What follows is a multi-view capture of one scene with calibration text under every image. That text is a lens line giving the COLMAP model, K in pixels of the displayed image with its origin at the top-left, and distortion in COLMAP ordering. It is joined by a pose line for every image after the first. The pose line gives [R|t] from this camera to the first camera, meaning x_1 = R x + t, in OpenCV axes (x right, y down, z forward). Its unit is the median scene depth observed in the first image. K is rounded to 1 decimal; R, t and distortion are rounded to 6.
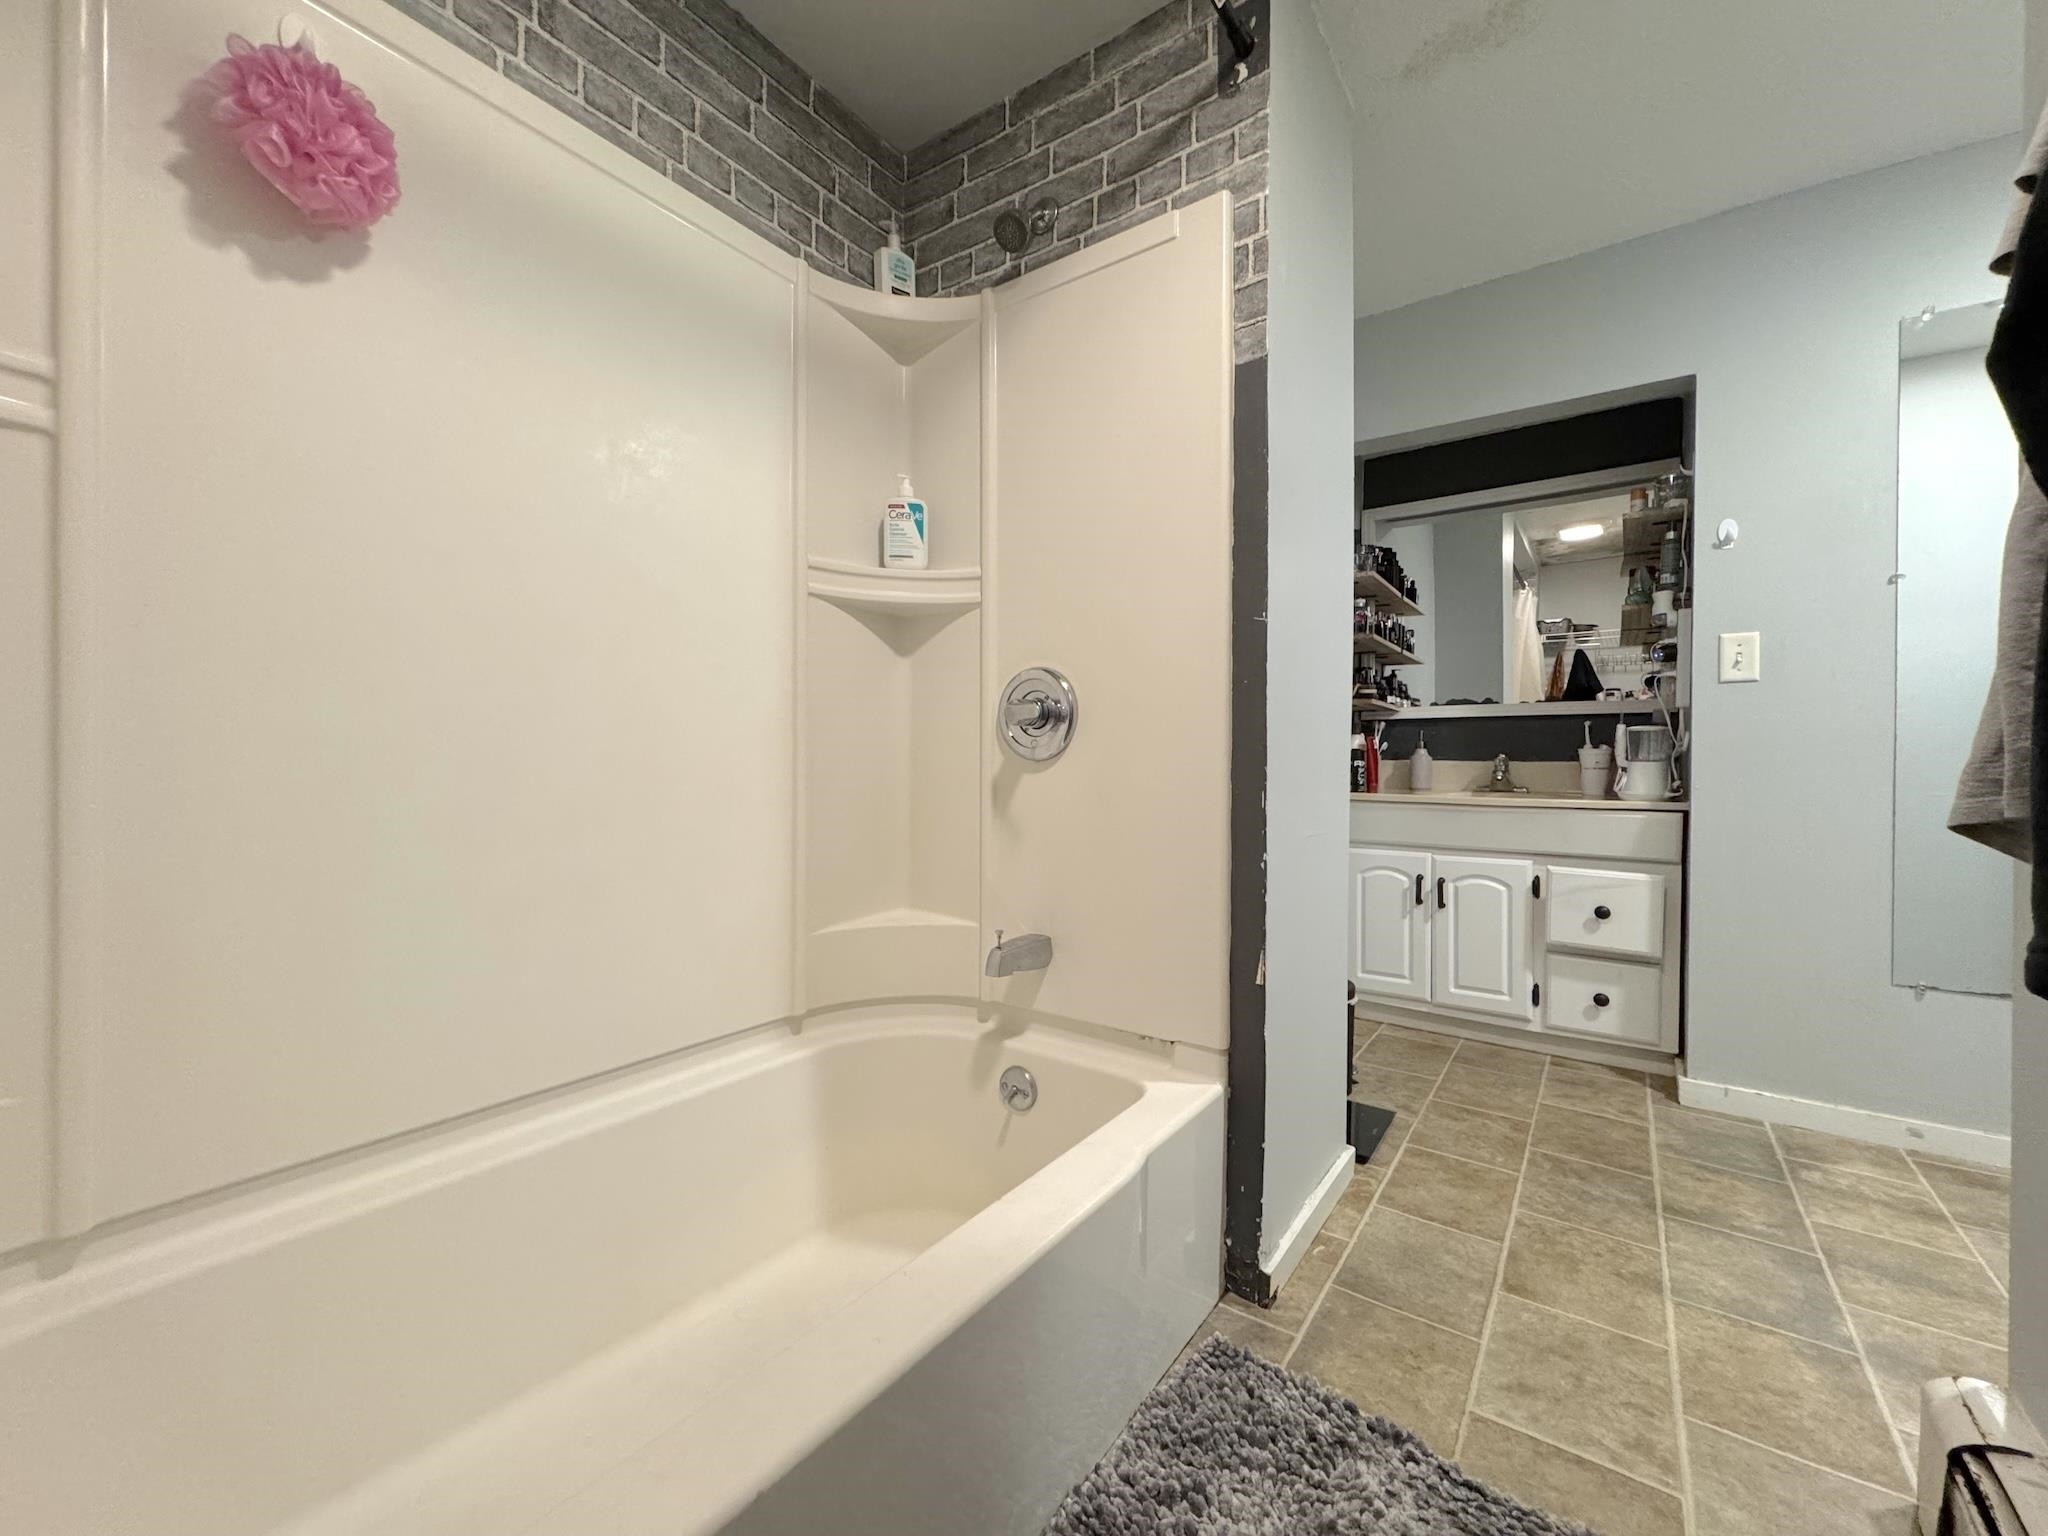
lens RADIAL K [[825.7, 0, 1024.0], [0, 825.7, 768.0], [0, 0, 1]] dist [-0.000226, -0.000372]
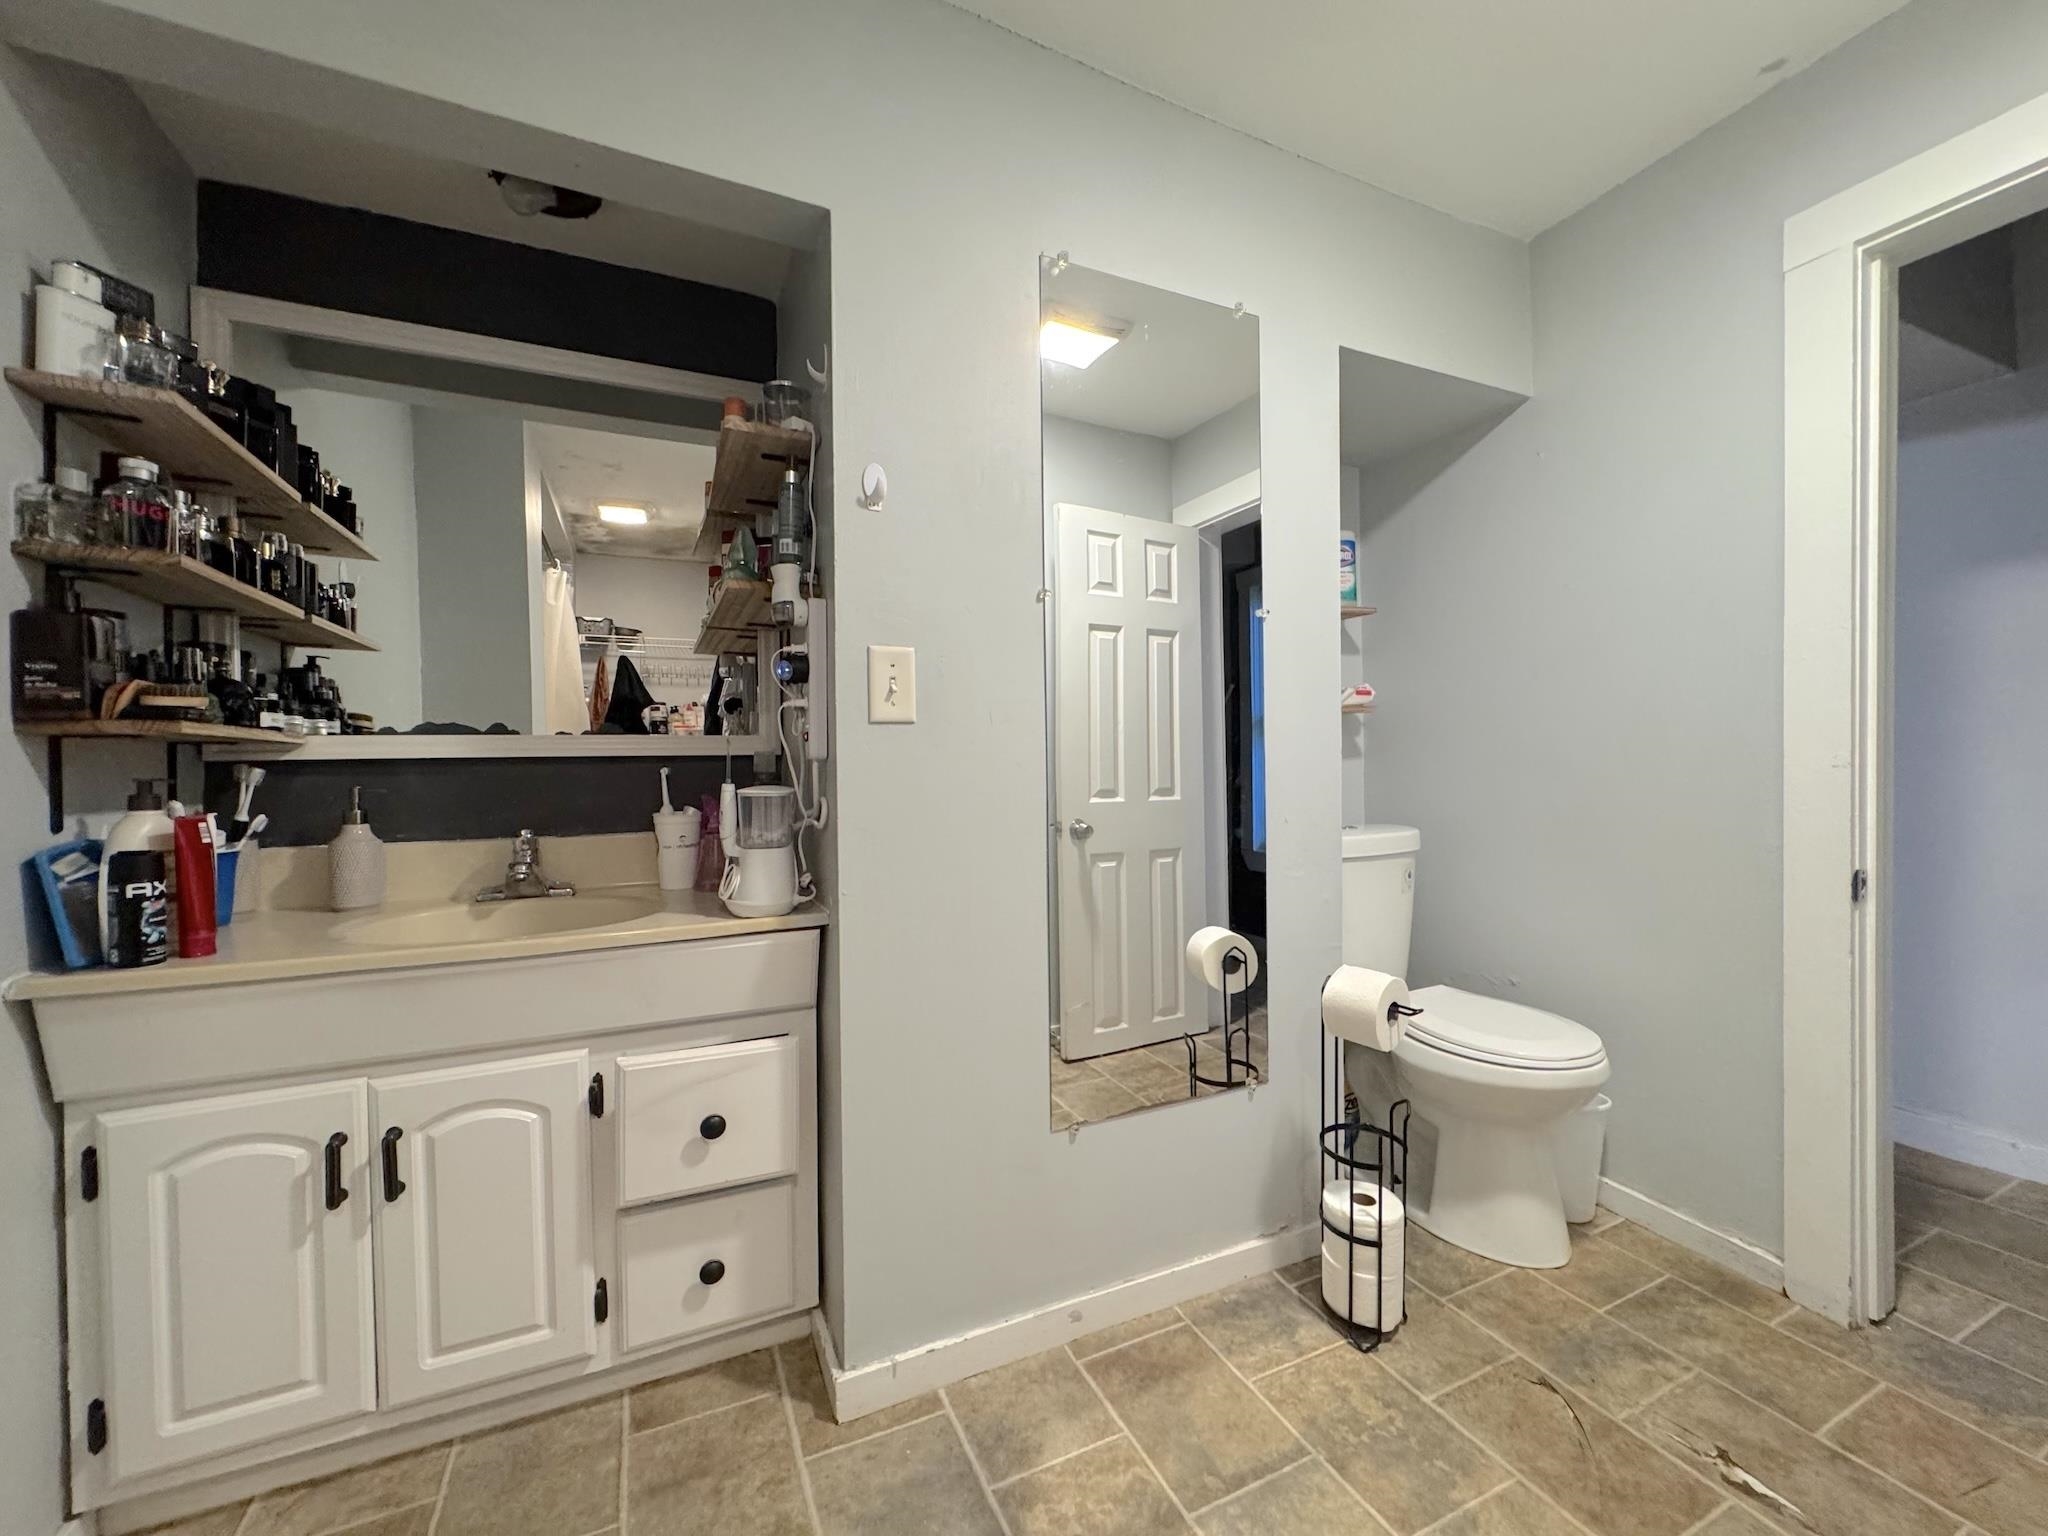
lens RADIAL K [[823.3, 0, 1024.0], [0, 823.3, 768.0], [0, 0, 1]] dist [0.002377, 0.000022]
pose [[0.492213, -0.019157, 0.870264, 0.305979], [0.021873, 0.999714, 0.009636, -0.062430], [-0.870200, 0.014292, 0.492491, 0.508450]]
